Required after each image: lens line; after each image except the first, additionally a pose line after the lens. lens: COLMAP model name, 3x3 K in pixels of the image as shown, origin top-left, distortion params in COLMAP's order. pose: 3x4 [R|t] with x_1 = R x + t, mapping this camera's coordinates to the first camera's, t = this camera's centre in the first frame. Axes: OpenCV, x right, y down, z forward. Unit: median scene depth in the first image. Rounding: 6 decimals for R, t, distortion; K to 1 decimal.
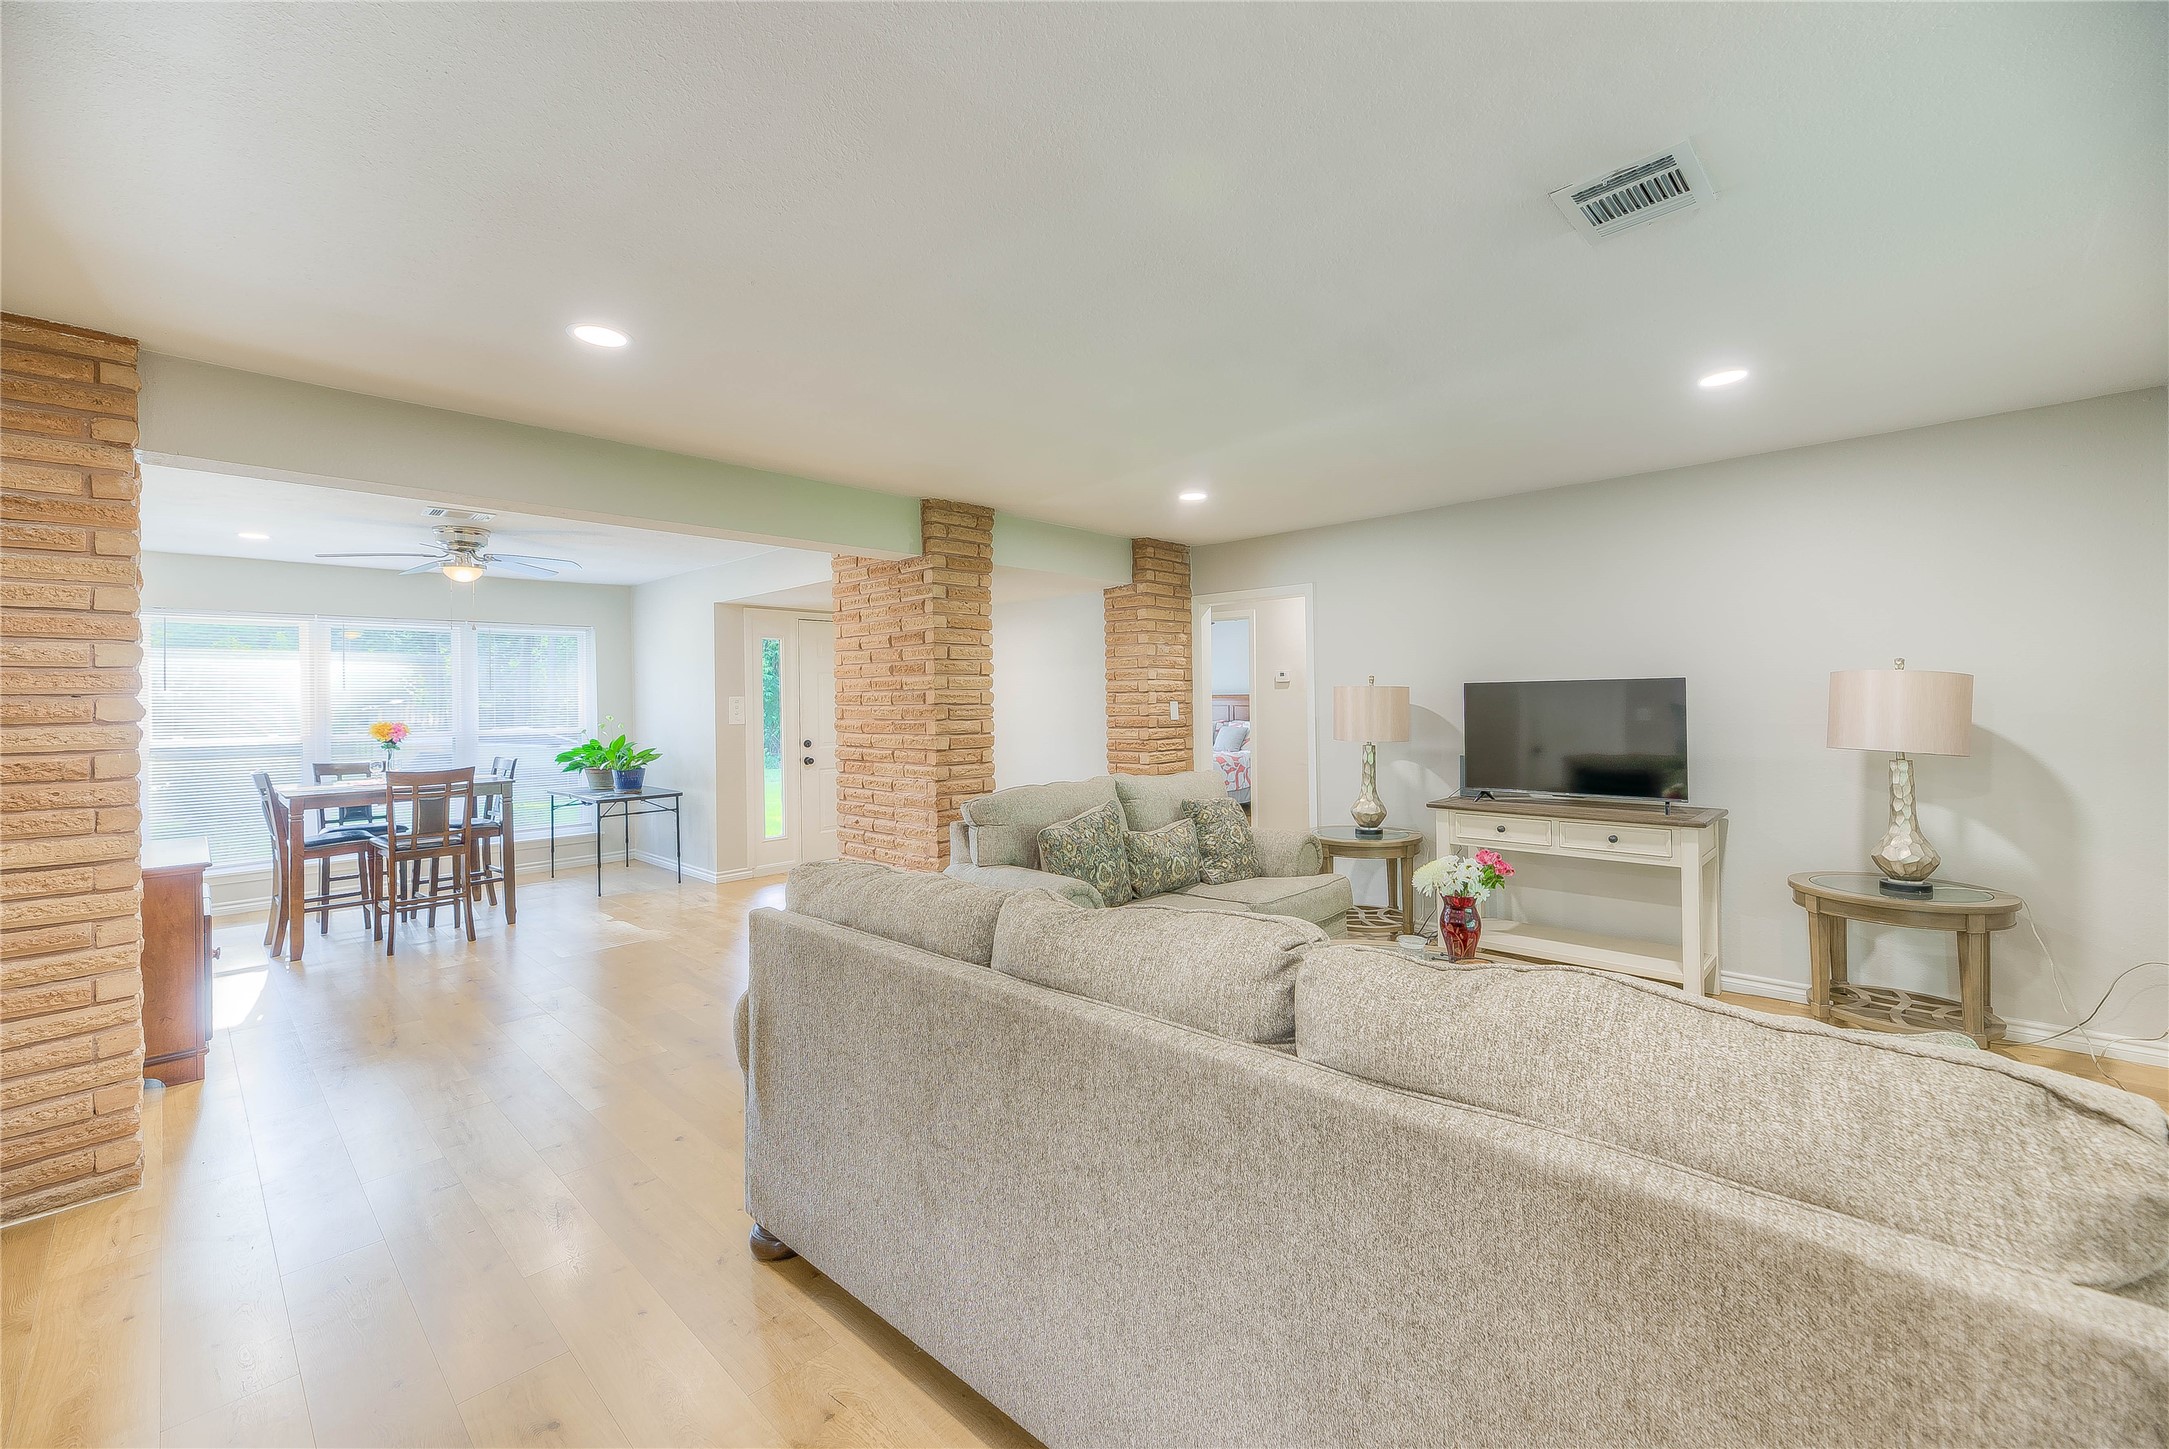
lens RADIAL K [[877.5, 0, 1091.7], [0, 877.5, 705.1], [0, 0, 1]] dist [0.002032, -0.000112]
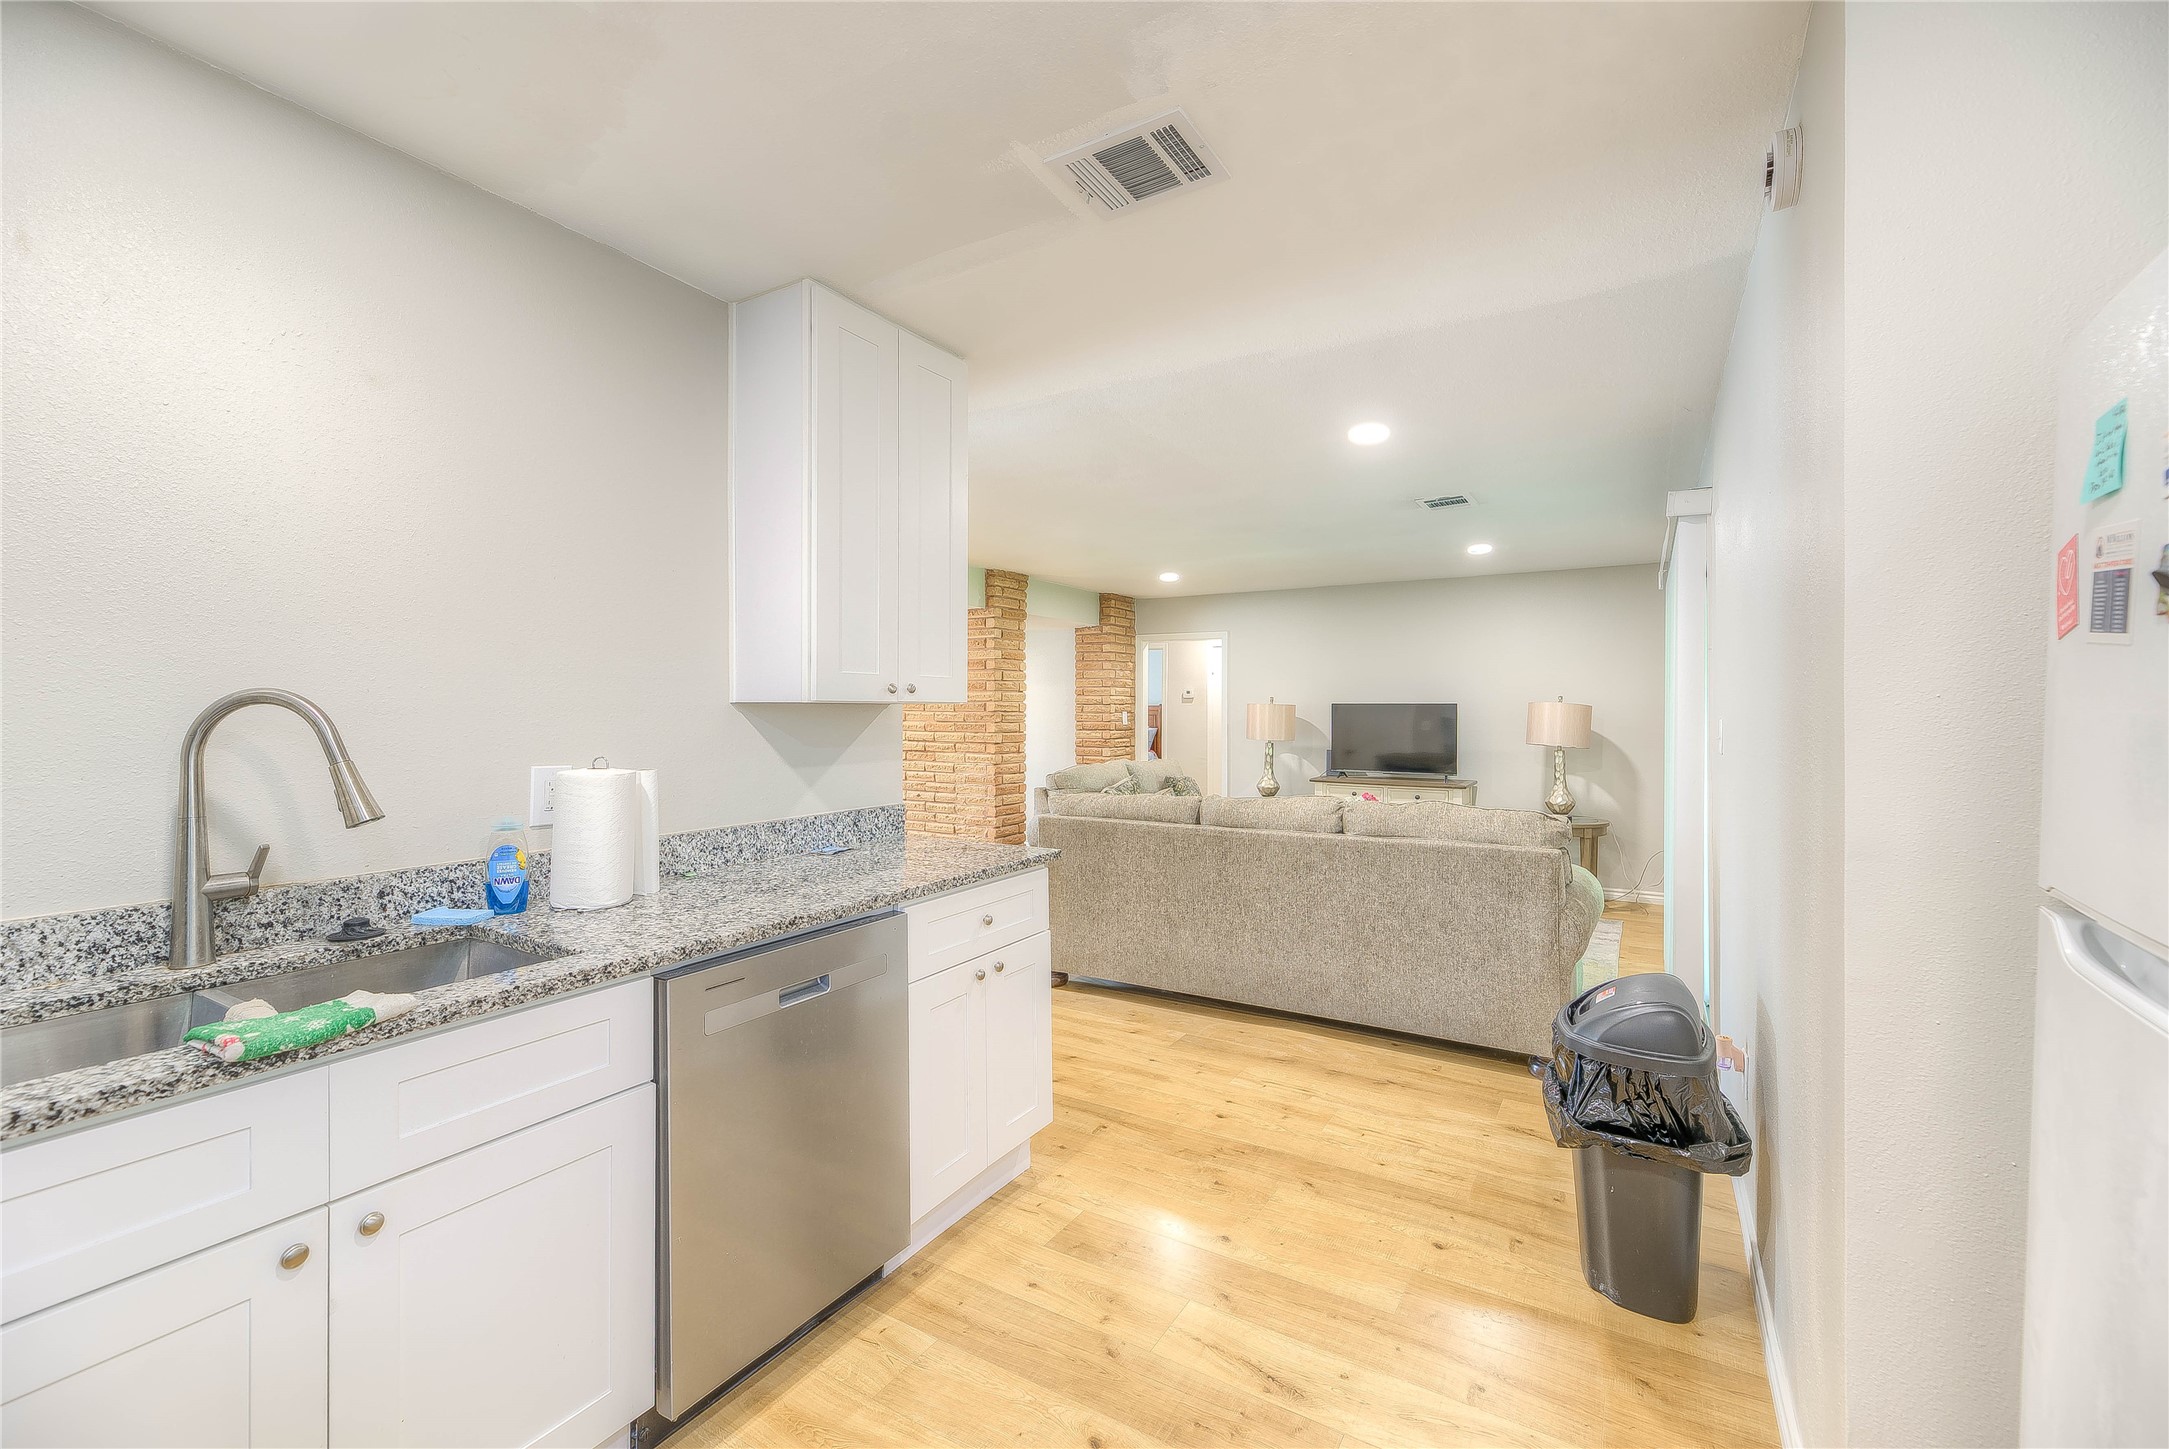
lens RADIAL K [[902.5, 0, 1084.5], [0, 902.5, 724.5], [0, 0, 1]] dist [0.001509, 0.000094]
pose [[0.977038, 0.012783, 0.212679, -0.340232], [-0.015653, 0.999808, 0.011814, 0.000710], [-0.212487, -0.014872, 0.977051, -0.473151]]
